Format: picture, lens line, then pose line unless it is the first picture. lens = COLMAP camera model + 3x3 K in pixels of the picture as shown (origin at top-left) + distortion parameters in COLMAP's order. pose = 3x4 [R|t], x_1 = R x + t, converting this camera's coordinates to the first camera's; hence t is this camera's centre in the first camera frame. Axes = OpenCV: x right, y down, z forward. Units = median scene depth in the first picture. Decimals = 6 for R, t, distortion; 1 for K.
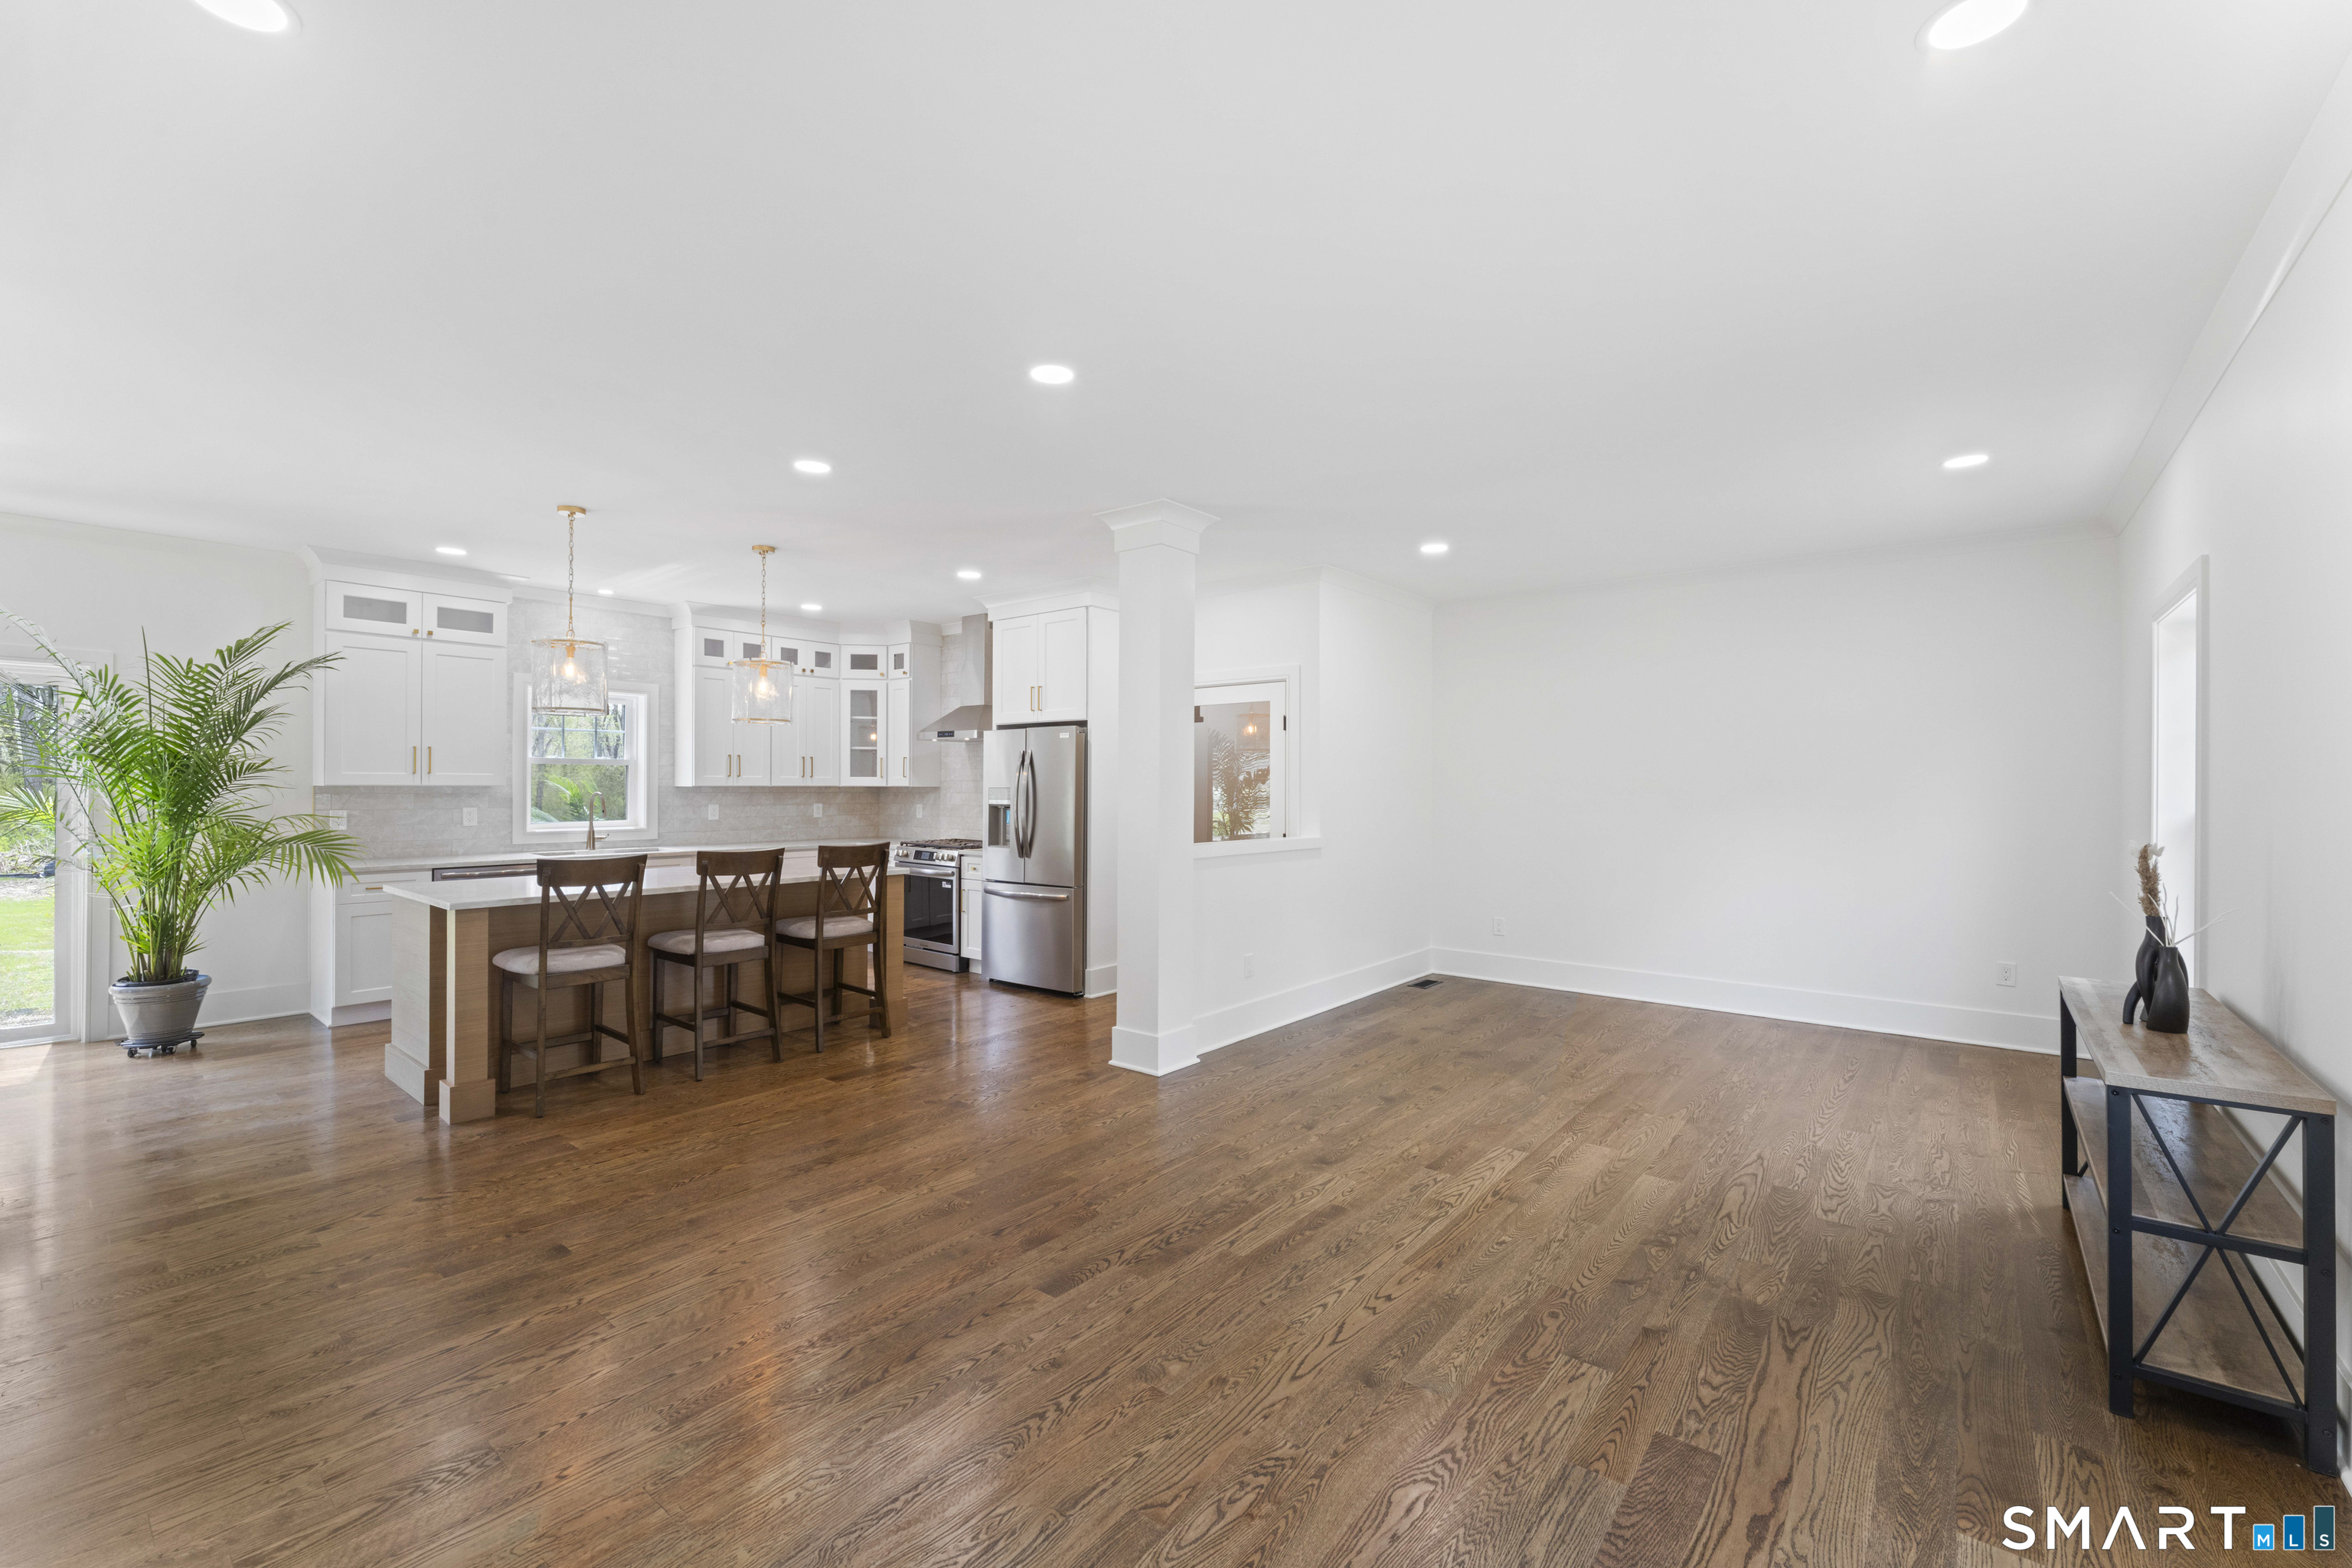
lens RADIAL K [[950.4, 0, 1169.3], [0, 950.4, 781.8], [0, 0, 1]] dist [-0.001866, -0.000294]
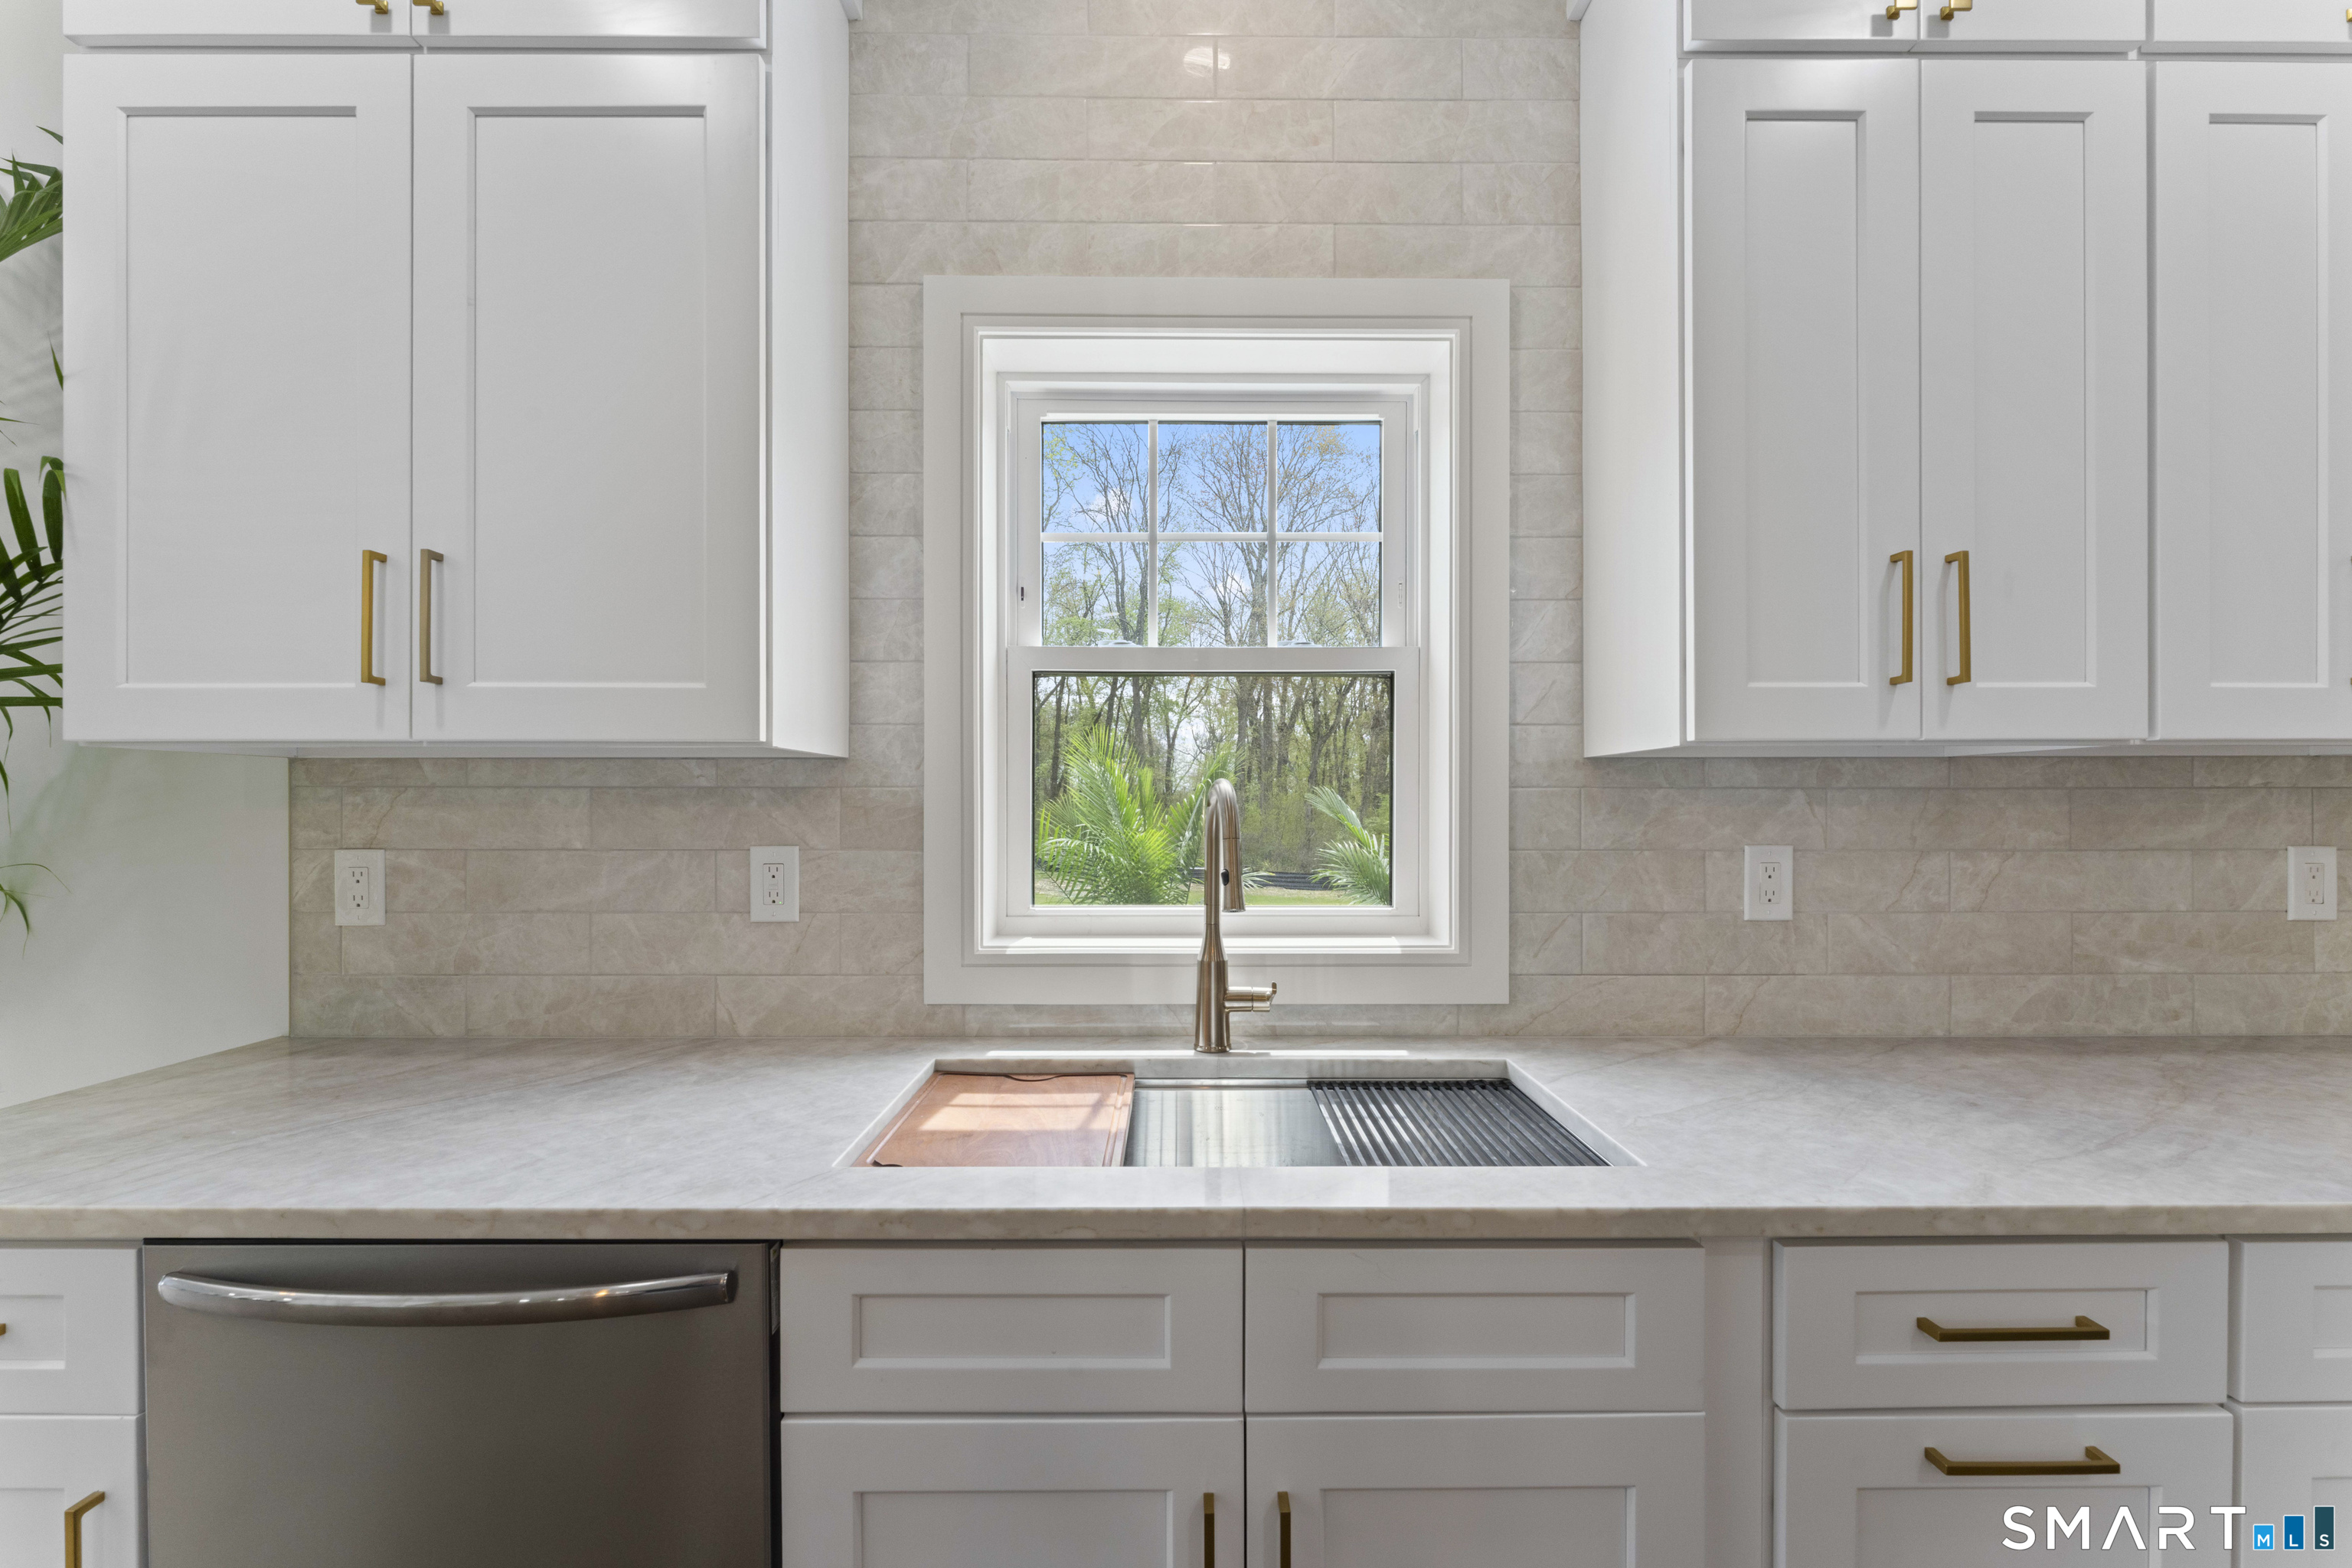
lens RADIAL K [[950.4, 0, 1180.6], [0, 950.4, 807.6], [0, 0, 1]] dist [-0.001866, -0.000294]
pose [[0.640255, -0.003961, -0.768153, -0.436908], [0.006271, 0.999980, 0.000070, 0.016073], [0.768137, -0.004862, 0.640267, 0.836601]]
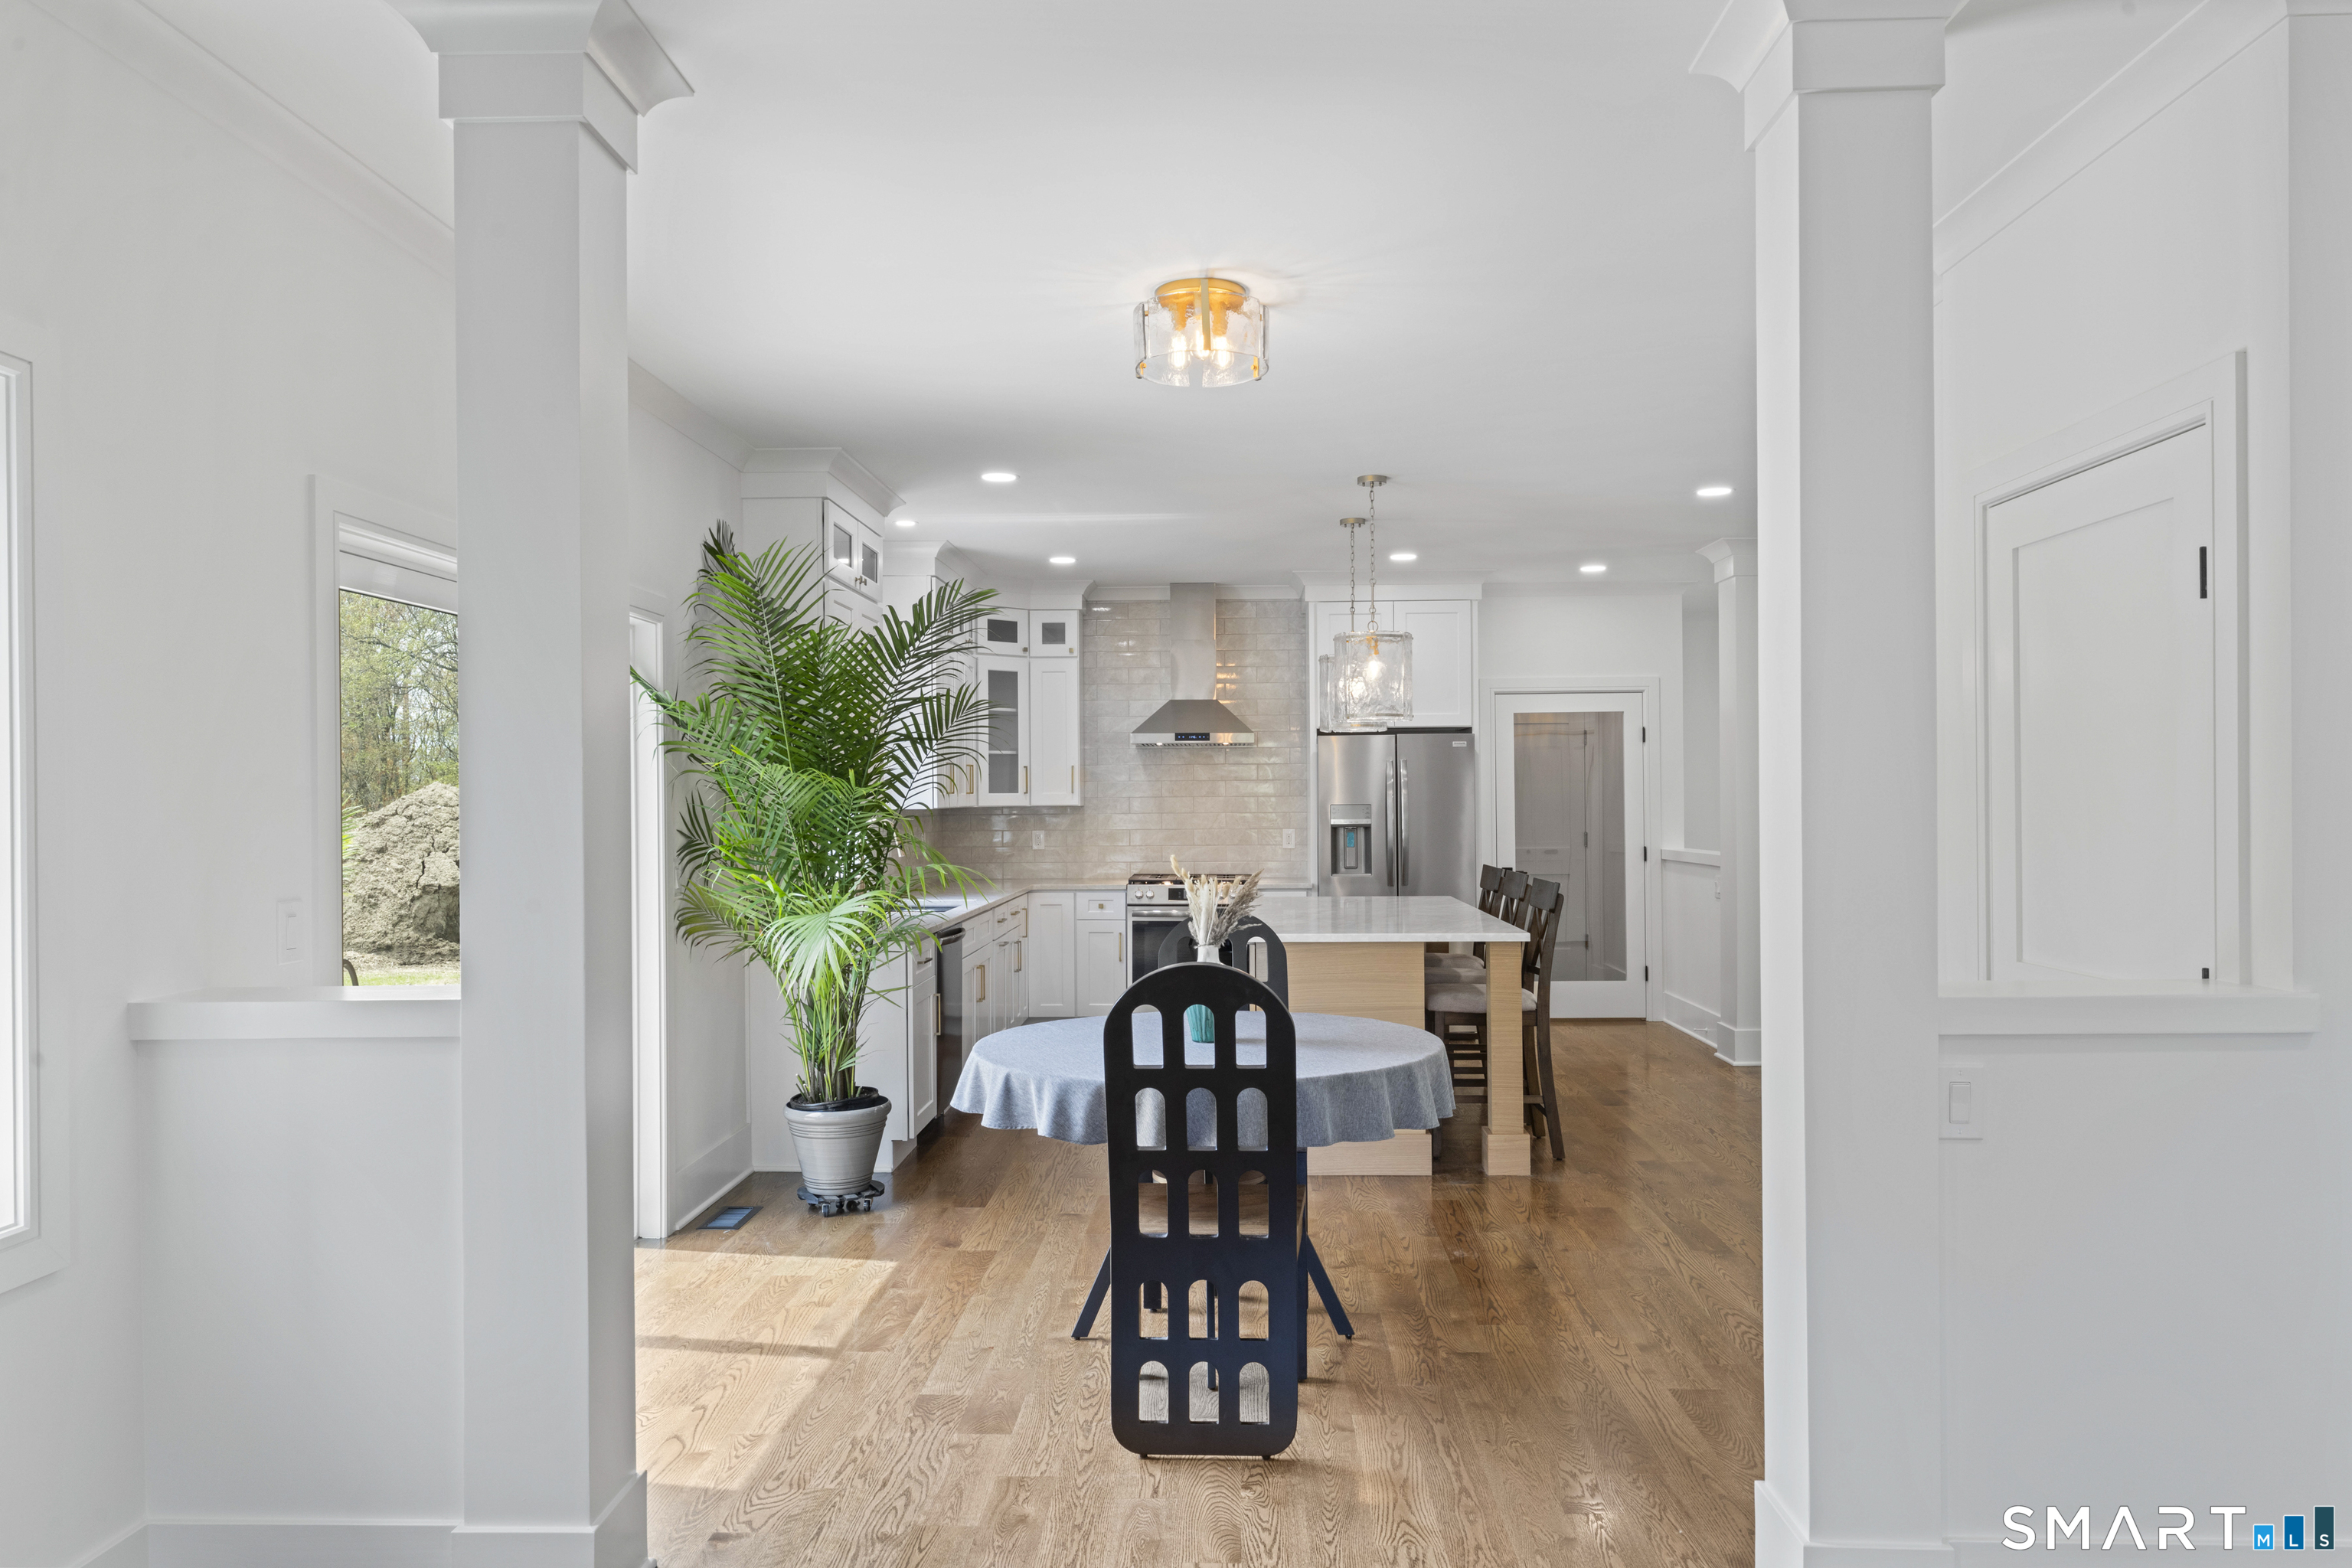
lens RADIAL K [[1545.6, 0, 1189.1], [0, 1545.6, 795.1], [0, 0, 1]] dist [0.007140, -0.000531]
pose [[0.789942, -0.008912, 0.613117, -1.064108], [0.008373, 0.999958, 0.003748, -0.007987], [-0.613125, 0.002173, 0.789983, 0.008524]]
